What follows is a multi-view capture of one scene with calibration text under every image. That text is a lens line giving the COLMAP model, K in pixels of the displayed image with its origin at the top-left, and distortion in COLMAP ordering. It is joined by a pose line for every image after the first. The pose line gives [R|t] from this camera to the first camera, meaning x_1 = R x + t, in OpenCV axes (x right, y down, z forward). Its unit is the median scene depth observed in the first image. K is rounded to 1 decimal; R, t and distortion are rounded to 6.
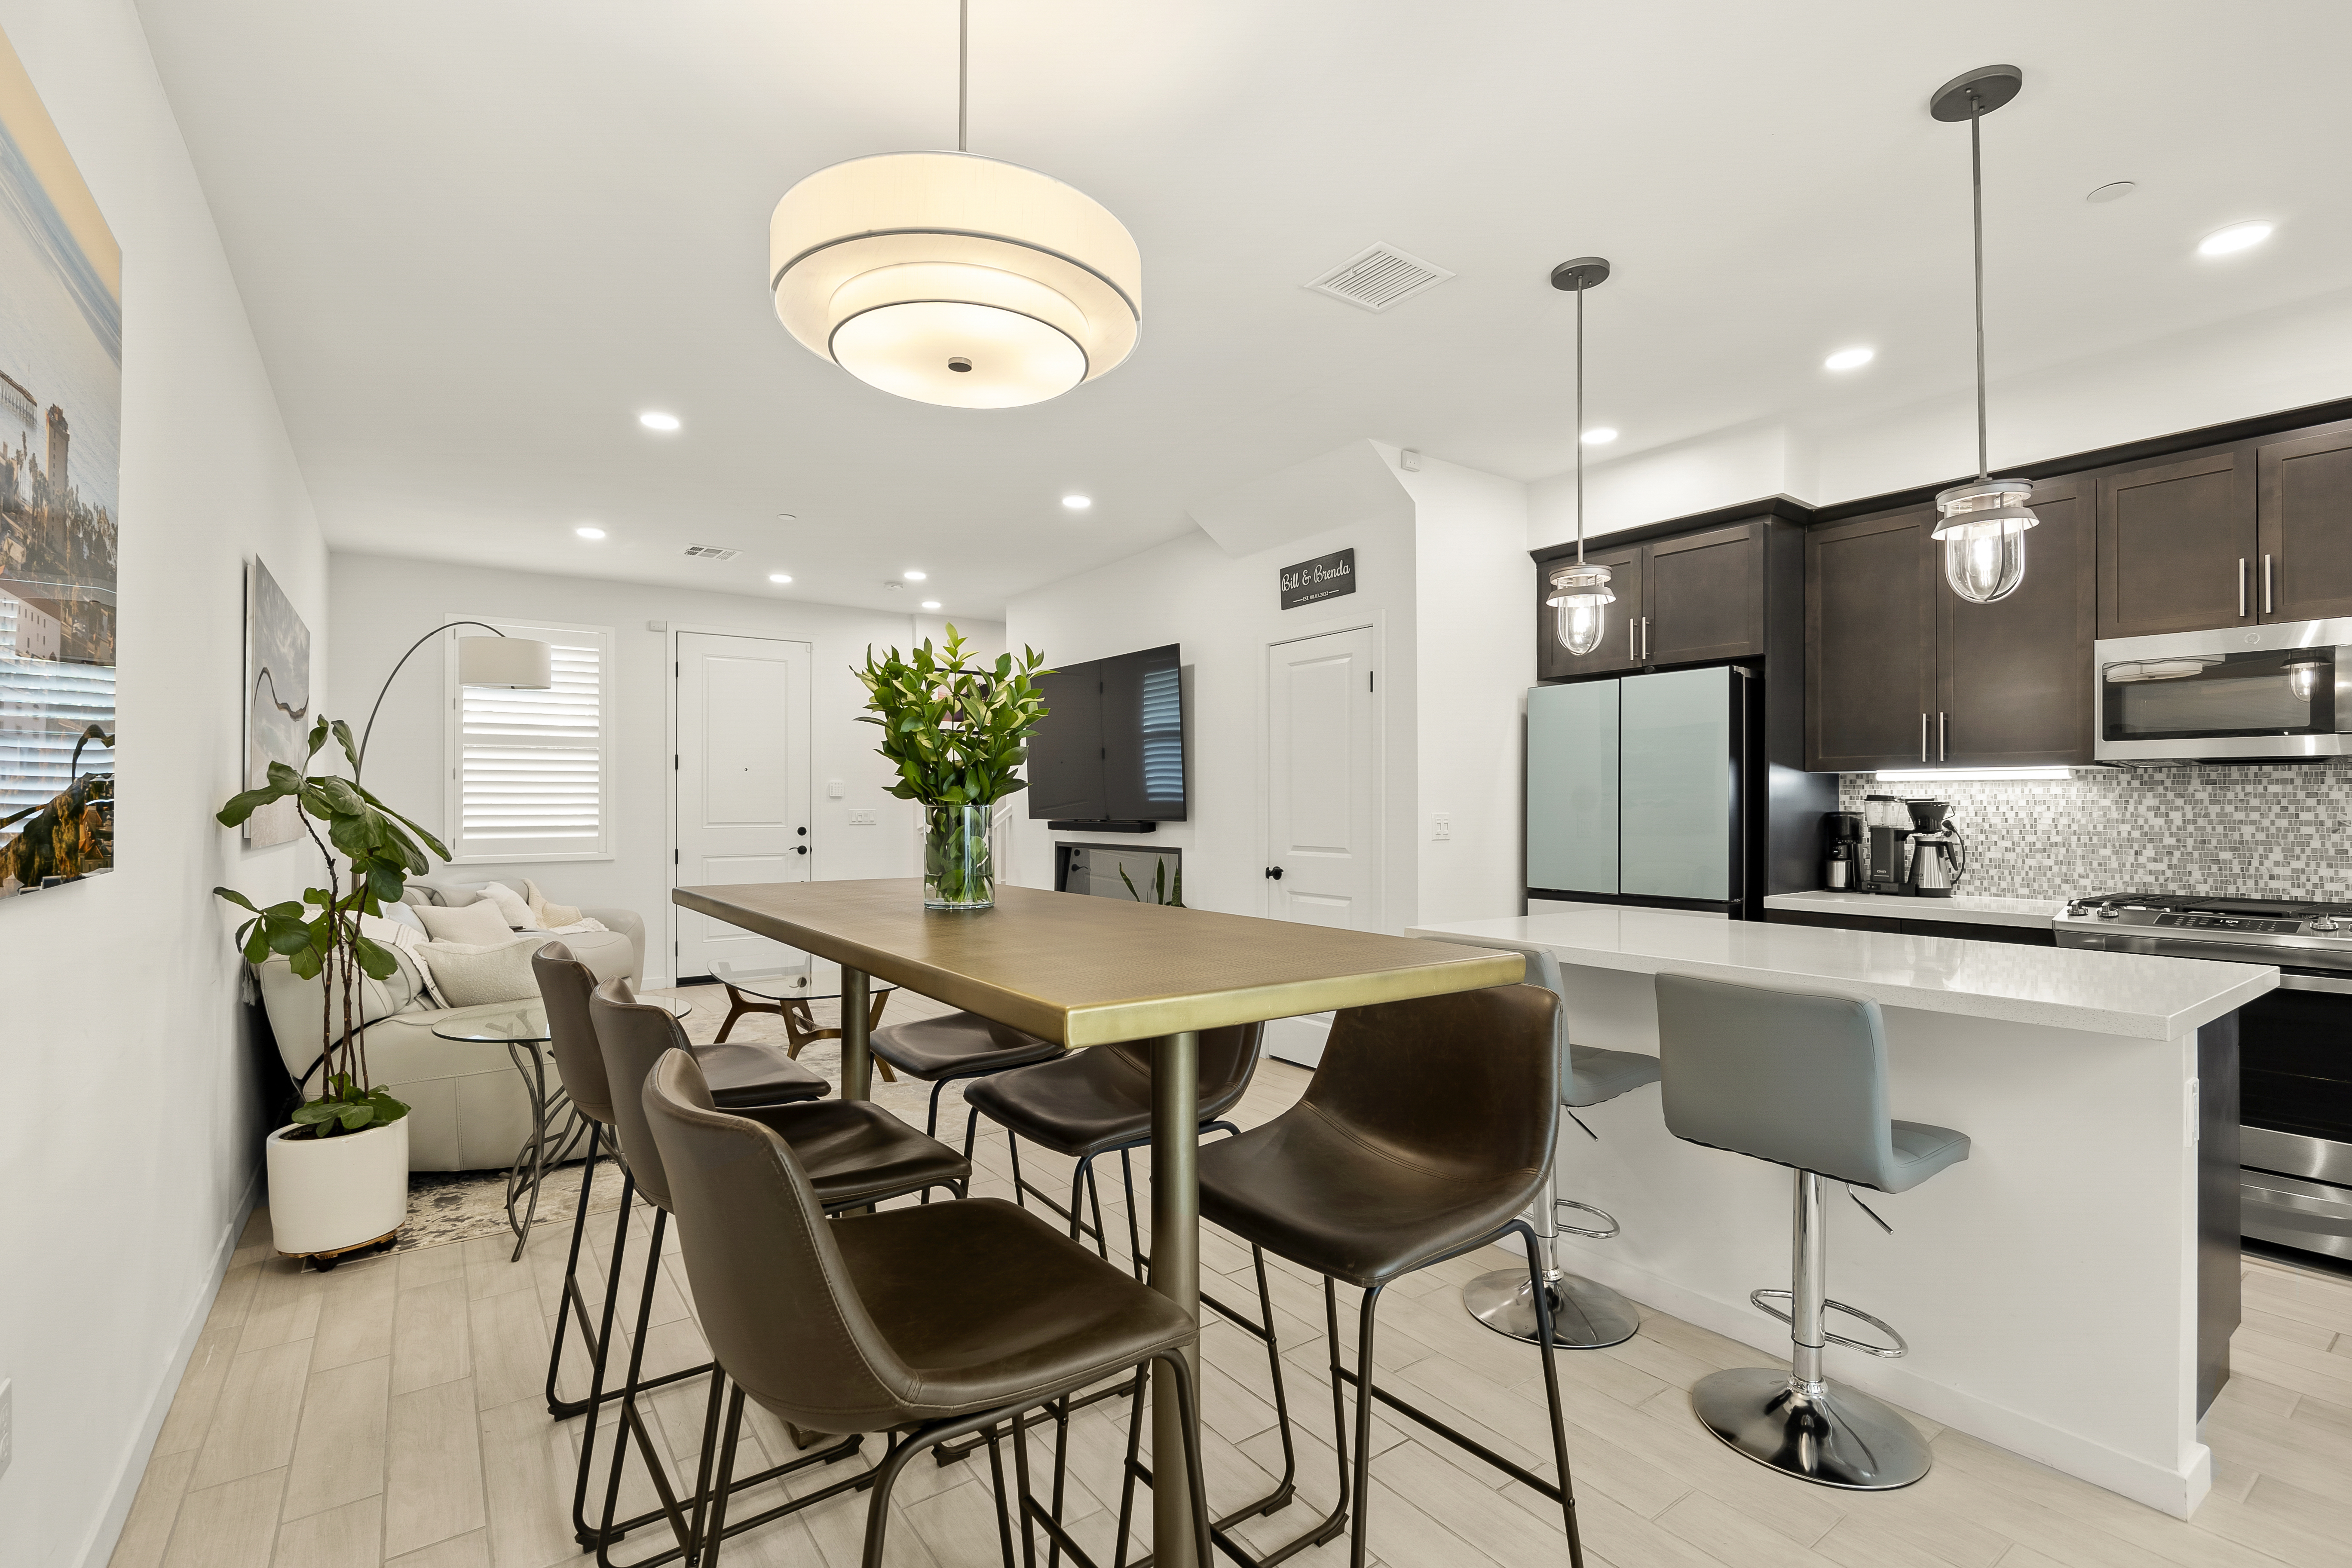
lens RADIAL K [[1094.0, 0, 1167.9], [0, 1094.0, 790.7], [0, 0, 1]] dist [0.004313, -0.000434]
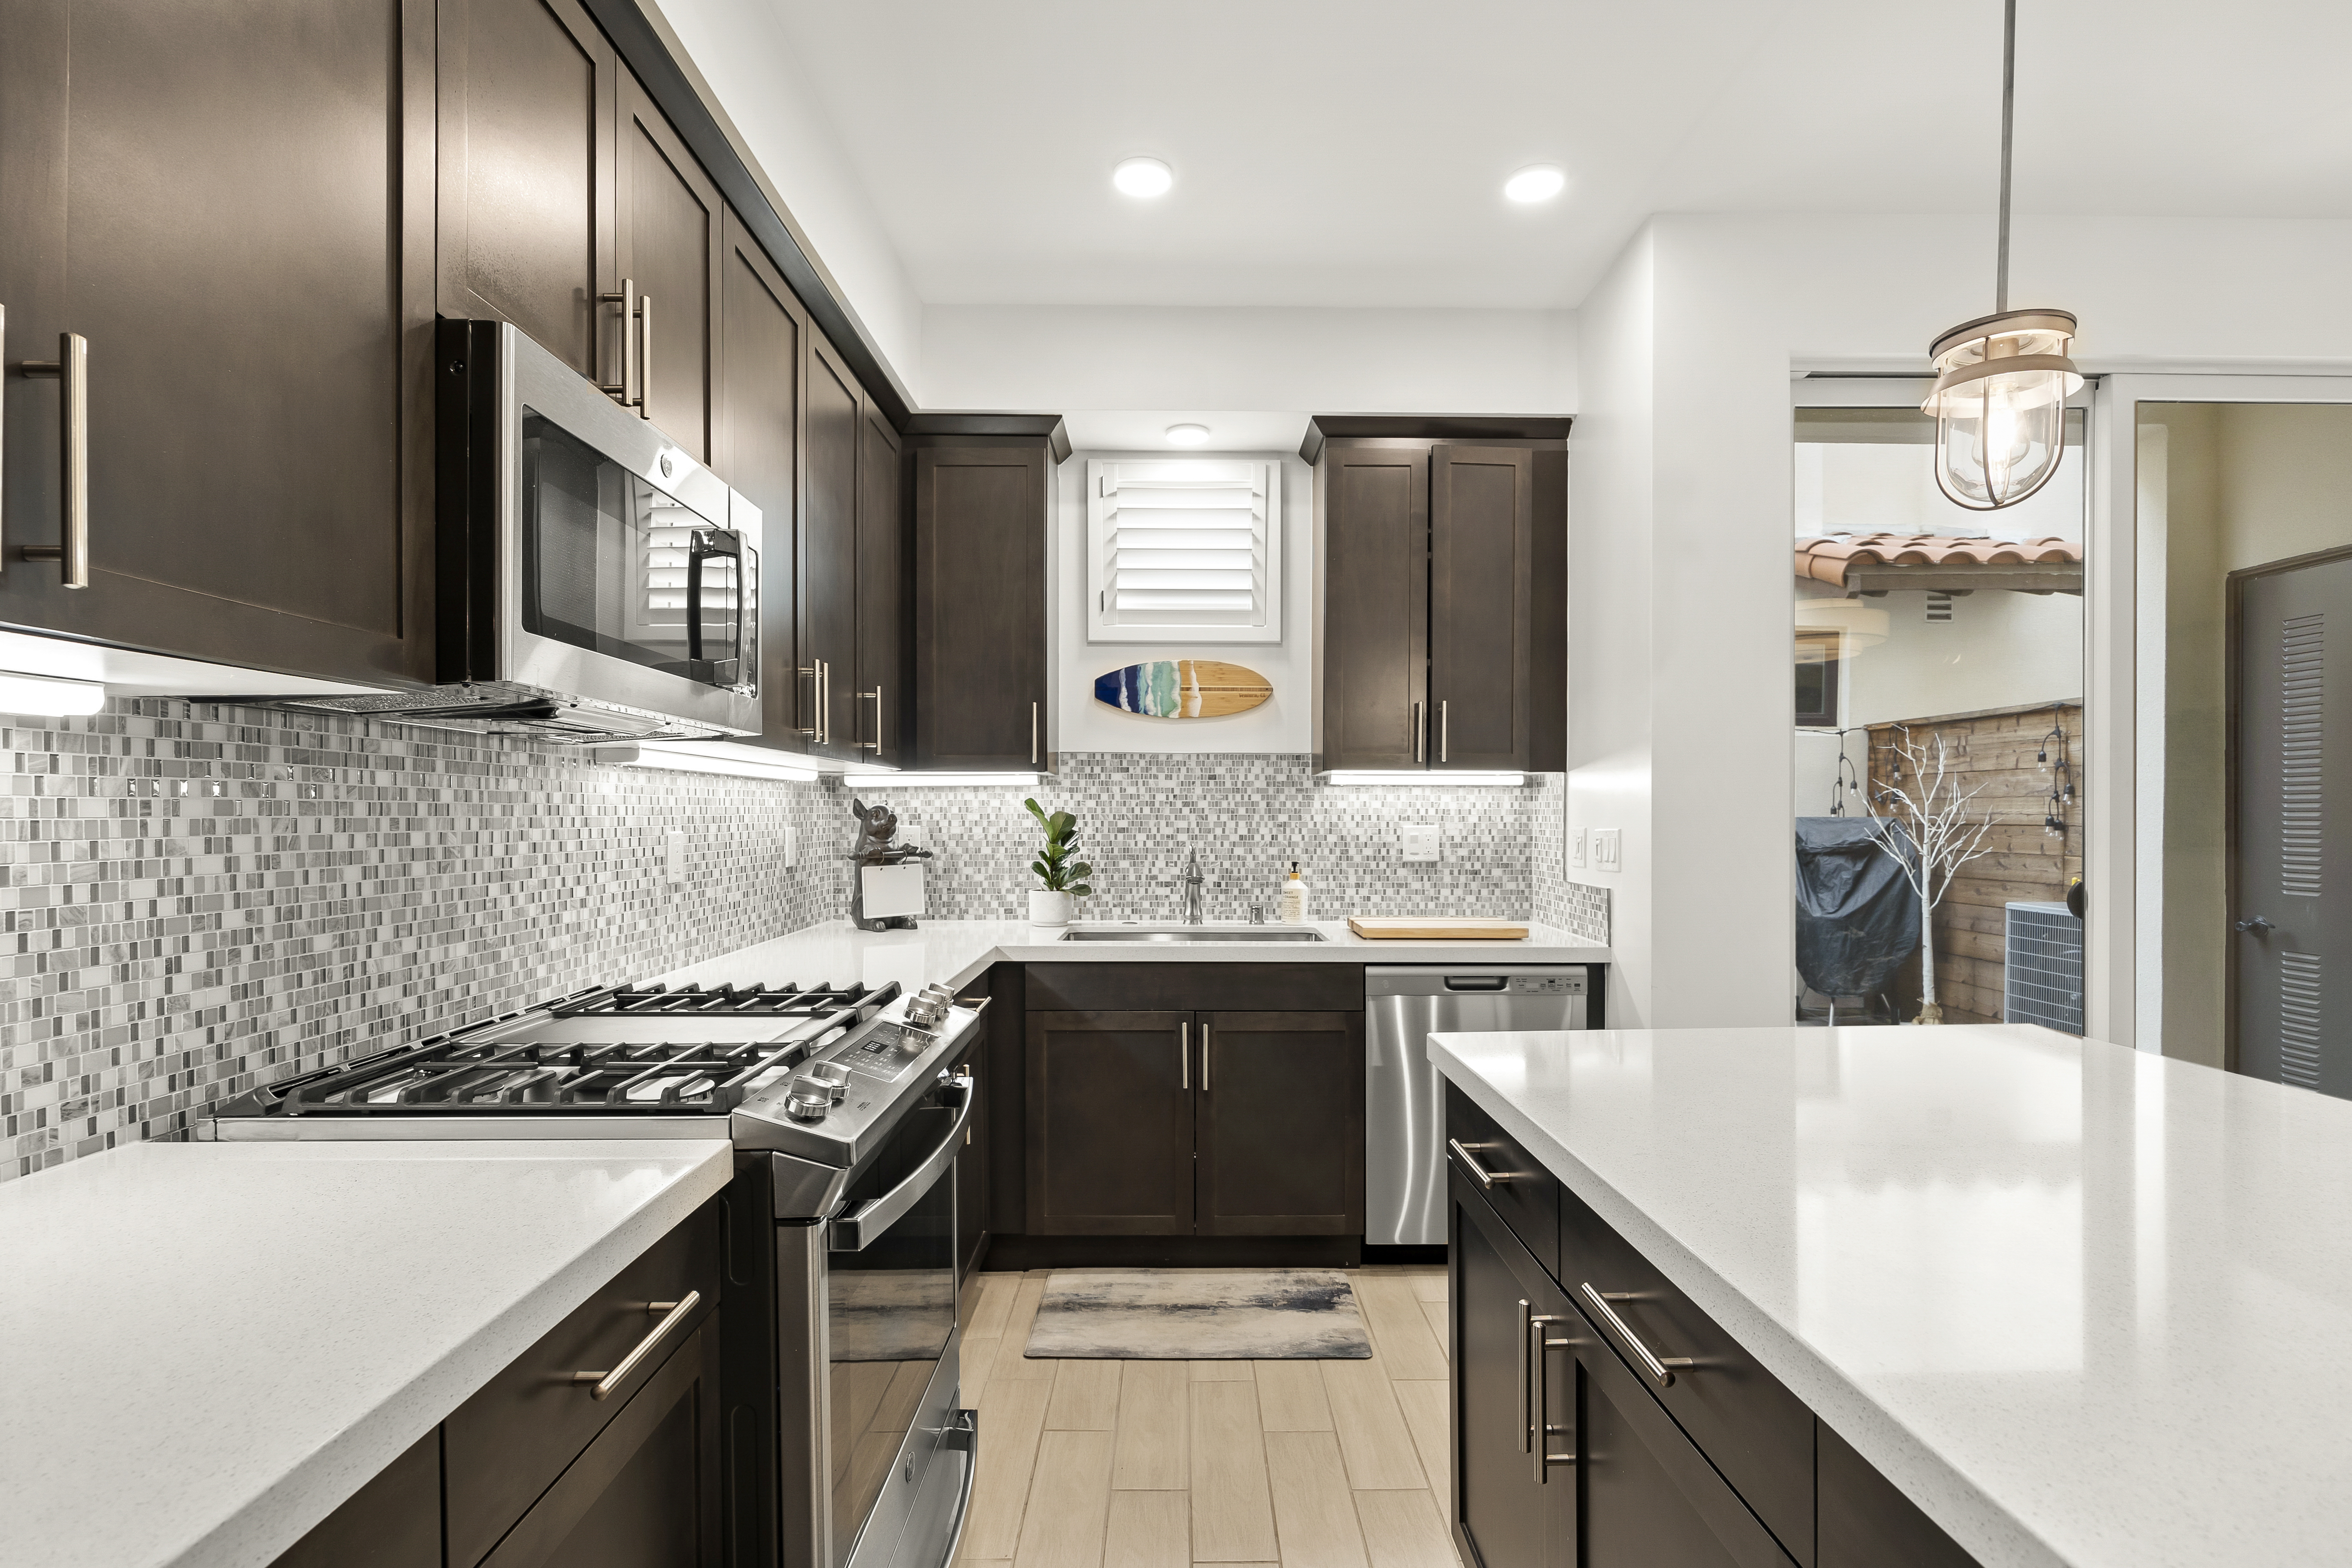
lens RADIAL K [[1136.9, 0, 1209.0], [0, 1136.9, 816.1], [0, 0, 1]] dist [0.020743, -0.000660]
pose [[-0.833919, 0.000485, 0.551887, 0.431858], [-0.005549, 0.999942, -0.009265, 0.014099], [-0.551859, -0.010789, -0.833867, 1.086338]]
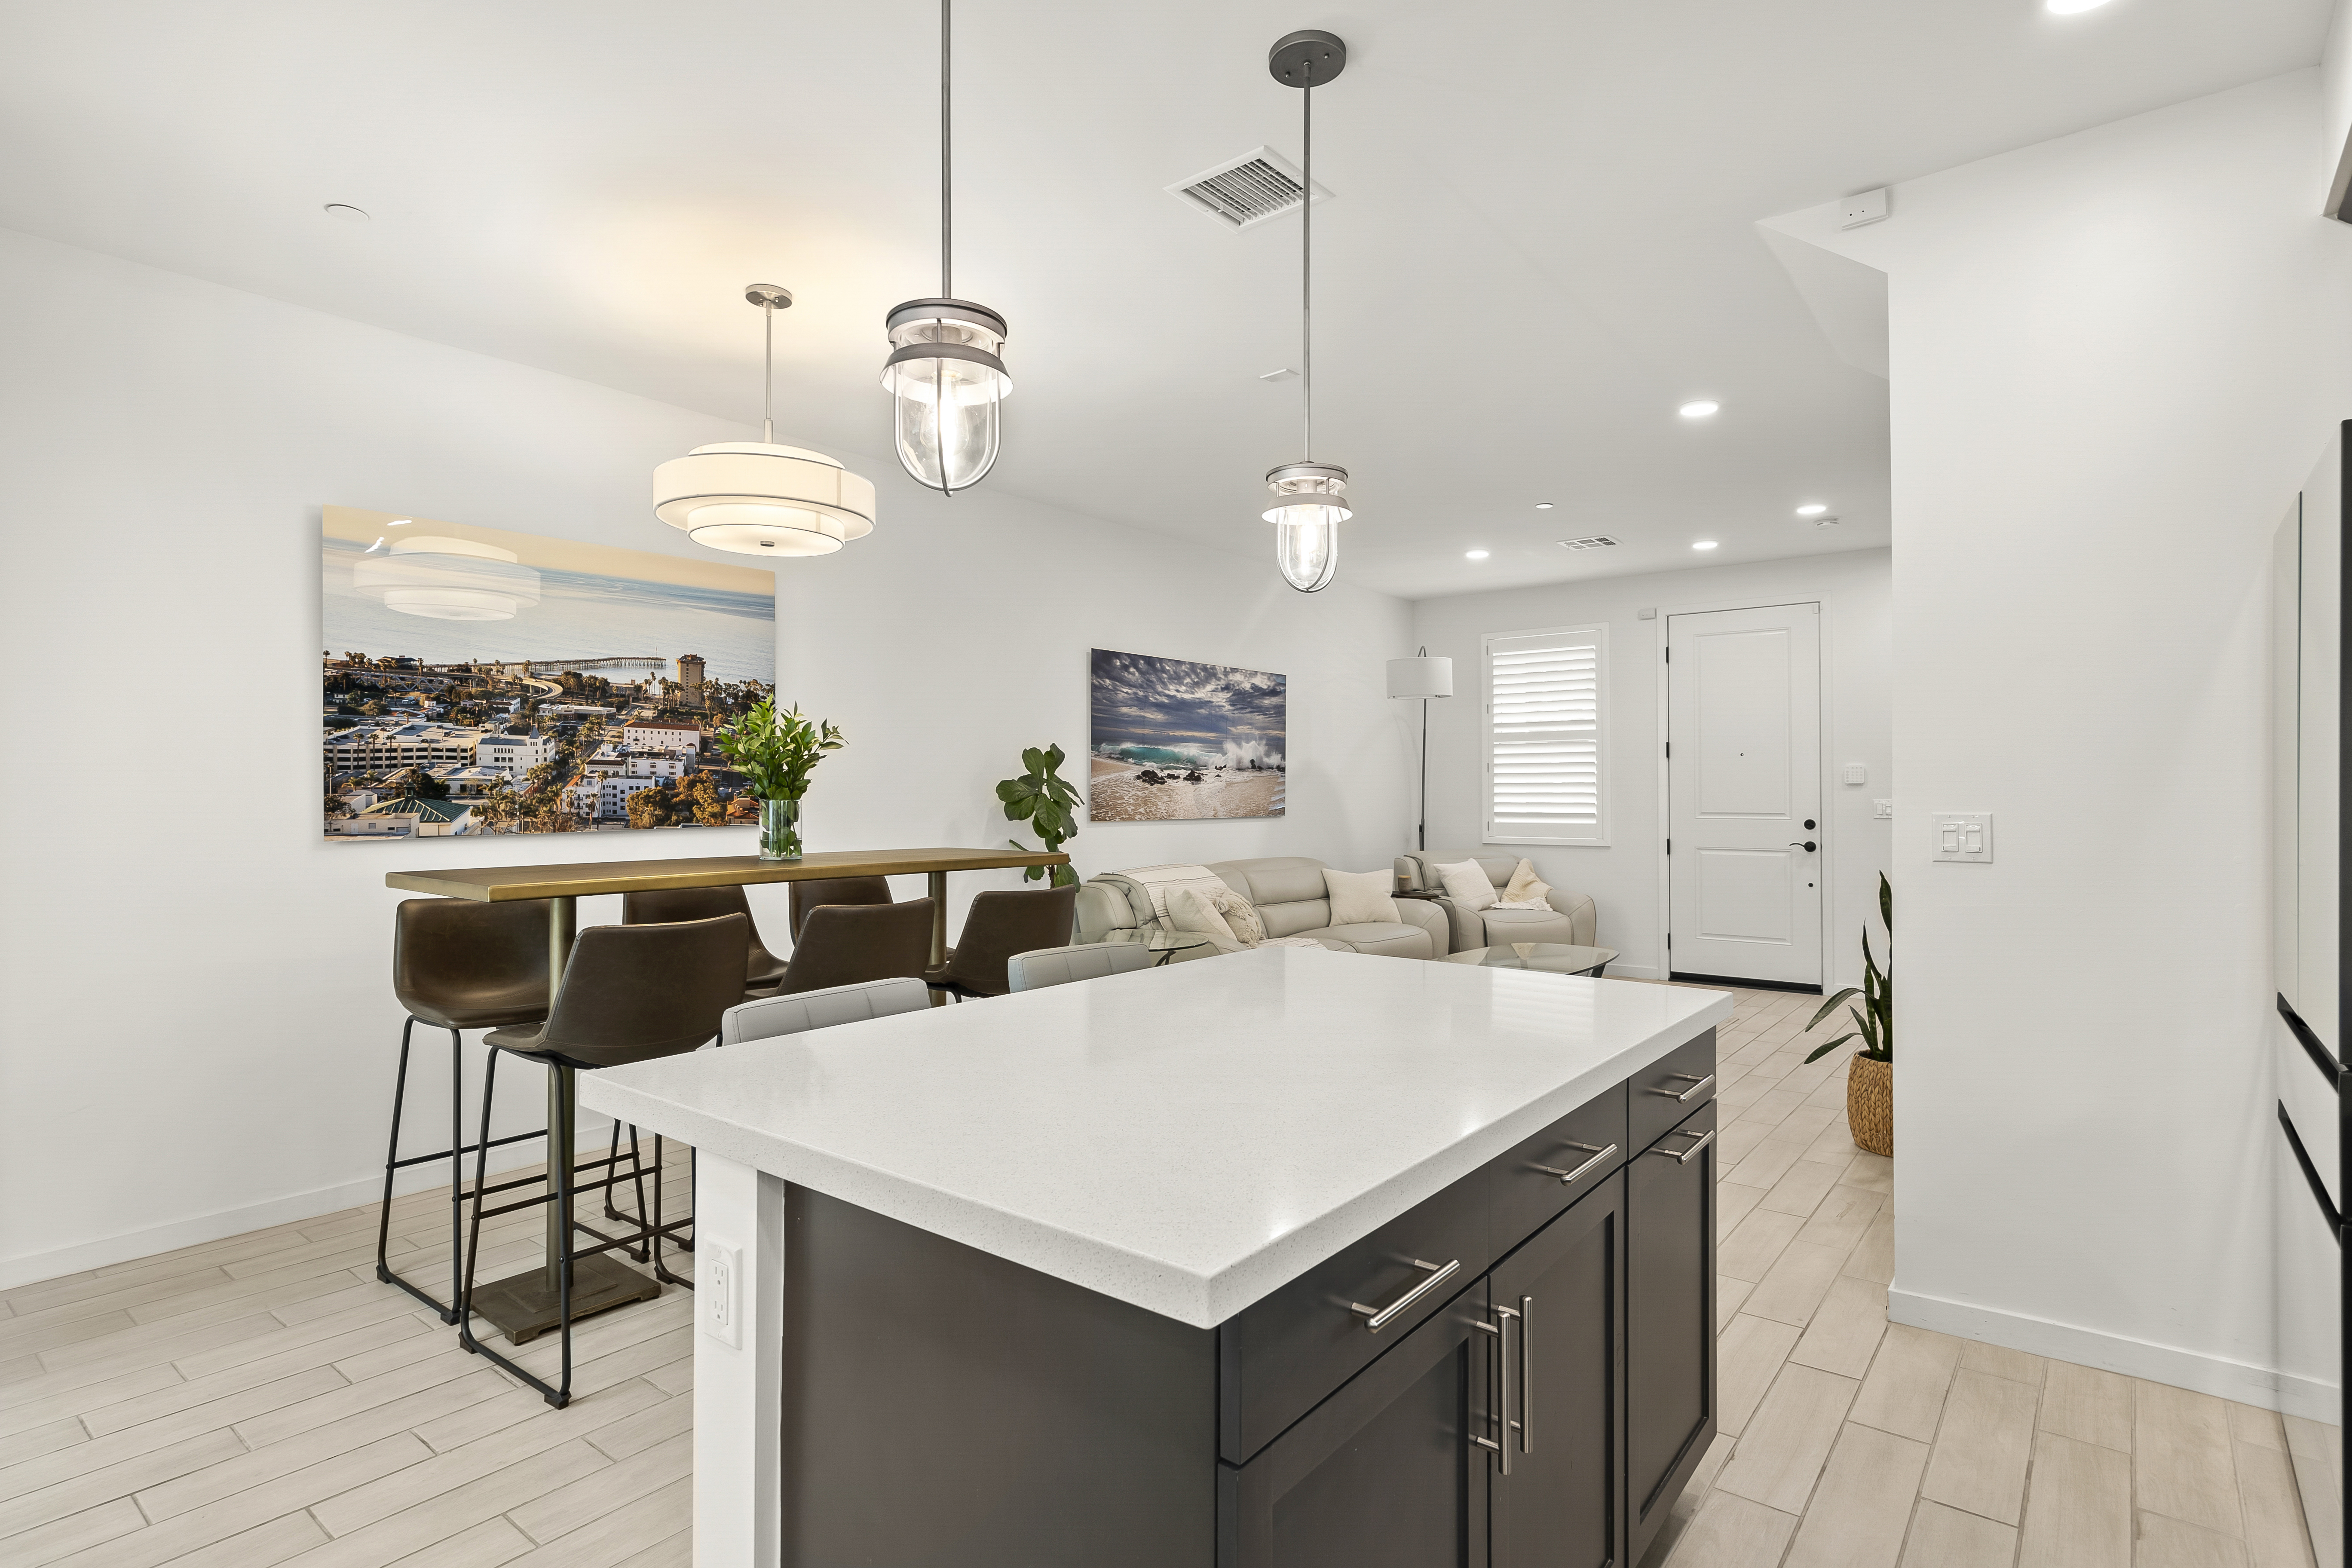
lens RADIAL K [[1182.8, 0, 1166.4], [0, 1182.8, 772.0], [0, 0, 1]] dist [-0.004918, 0.001101]
pose [[0.265473, -0.015966, -0.963986, 0.838623], [0.012815, 0.999833, -0.013030, 0.002873], [0.964033, -0.008895, 0.265633, 0.541808]]
